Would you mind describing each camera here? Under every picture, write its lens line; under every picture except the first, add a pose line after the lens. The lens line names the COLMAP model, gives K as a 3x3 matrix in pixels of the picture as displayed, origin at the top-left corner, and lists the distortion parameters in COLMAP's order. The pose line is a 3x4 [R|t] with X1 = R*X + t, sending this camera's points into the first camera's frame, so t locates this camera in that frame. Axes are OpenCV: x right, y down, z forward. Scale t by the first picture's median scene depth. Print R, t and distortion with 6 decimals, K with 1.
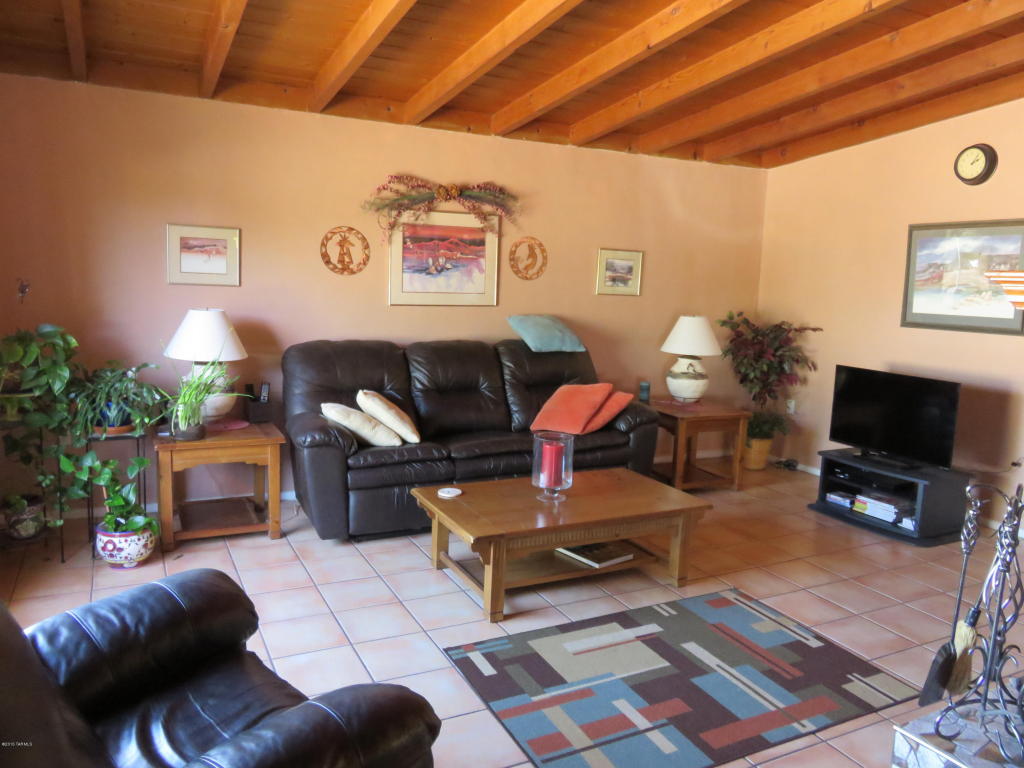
lens RADIAL K [[748.5, 0, 512.0], [0, 748.5, 384.0], [0, 0, 1]] dist [-0.008541, -0.004447]
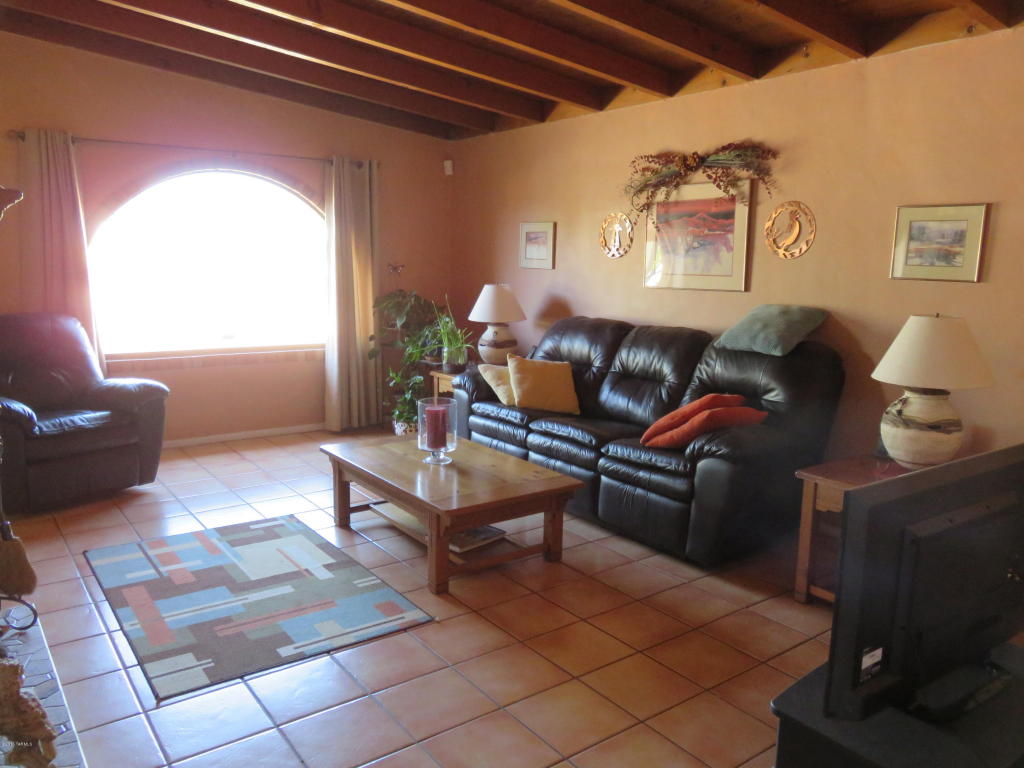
lens RADIAL K [[754.3, 0, 512.0], [0, 754.3, 384.0], [0, 0, 1]] dist [-0.006209, 0.000883]
pose [[0.182656, 0.127455, -0.974881, 0.785245], [-0.152677, 0.983210, 0.099938, -0.052528], [0.971250, 0.130588, 0.199048, 0.645034]]
